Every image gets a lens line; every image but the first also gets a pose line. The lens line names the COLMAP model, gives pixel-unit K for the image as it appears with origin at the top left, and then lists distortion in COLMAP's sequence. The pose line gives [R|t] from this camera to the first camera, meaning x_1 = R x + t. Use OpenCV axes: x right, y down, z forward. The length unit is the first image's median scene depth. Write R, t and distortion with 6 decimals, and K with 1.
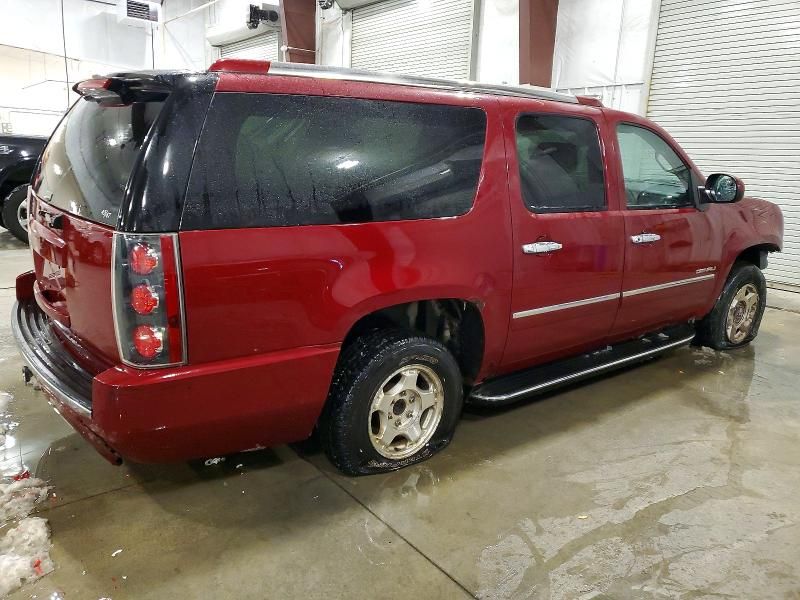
lens RADIAL K [[630.1, 0, 392.8], [0, 630.1, 298.1], [0, 0, 1]] dist [0.031017, 0.003695]
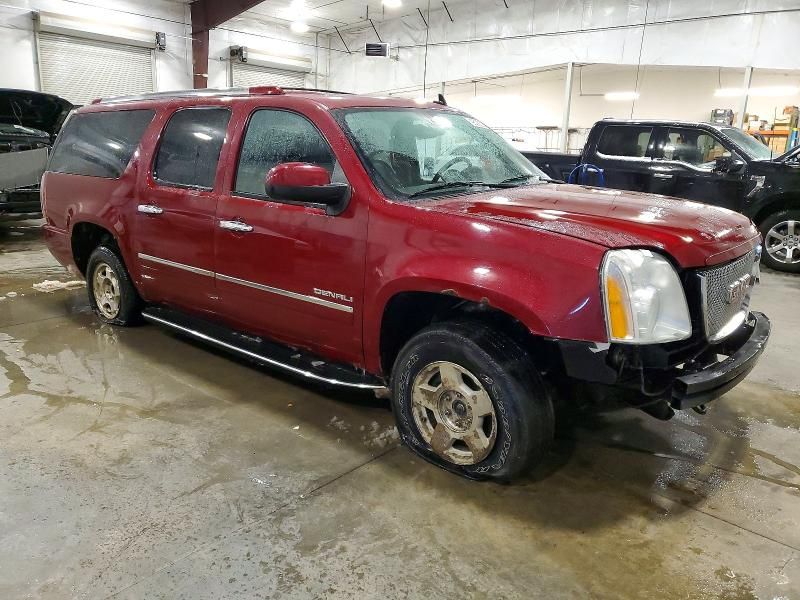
lens RADIAL K [[630.1, 0, 395.3], [0, 630.1, 302.2], [0, 0, 1]] dist [0.031017, 0.003695]
pose [[0.175567, 0.204592, -0.962974, 1.532998], [-0.245471, 0.956369, 0.158435, -0.214776], [0.953373, 0.208566, 0.218129, 1.149565]]
